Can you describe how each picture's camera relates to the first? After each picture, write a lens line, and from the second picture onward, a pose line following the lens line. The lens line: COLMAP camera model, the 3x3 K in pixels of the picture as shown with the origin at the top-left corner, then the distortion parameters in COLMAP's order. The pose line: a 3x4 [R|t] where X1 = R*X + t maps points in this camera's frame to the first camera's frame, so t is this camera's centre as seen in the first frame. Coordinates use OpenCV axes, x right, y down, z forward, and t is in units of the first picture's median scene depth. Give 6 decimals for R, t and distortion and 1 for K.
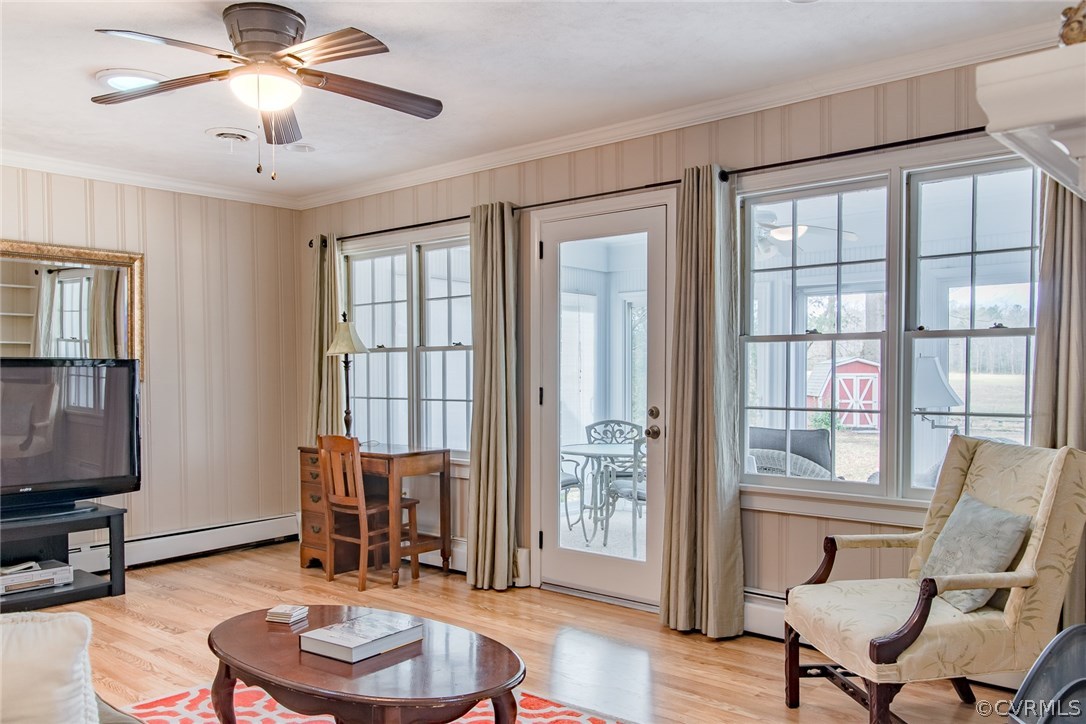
lens RADIAL K [[852.4, 0, 544.4], [0, 852.4, 410.0], [0, 0, 1]] dist [0.000374, 0.000392]
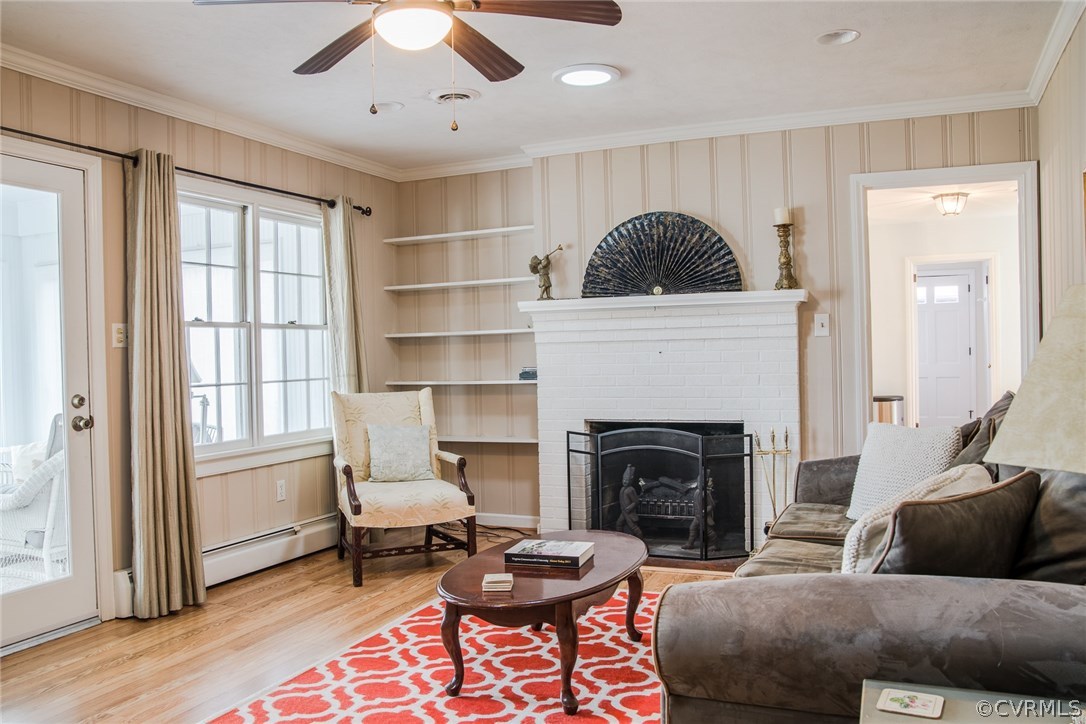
lens RADIAL K [[911.5, 0, 543.0], [0, 911.5, 362.0], [0, 0, 1]] dist [0.115563, 0.000696]
pose [[-0.250959, -0.004497, 0.967987, -1.095589], [0.056263, 0.998231, 0.019224, -0.034014], [-0.966361, 0.059287, -0.250262, 0.913499]]
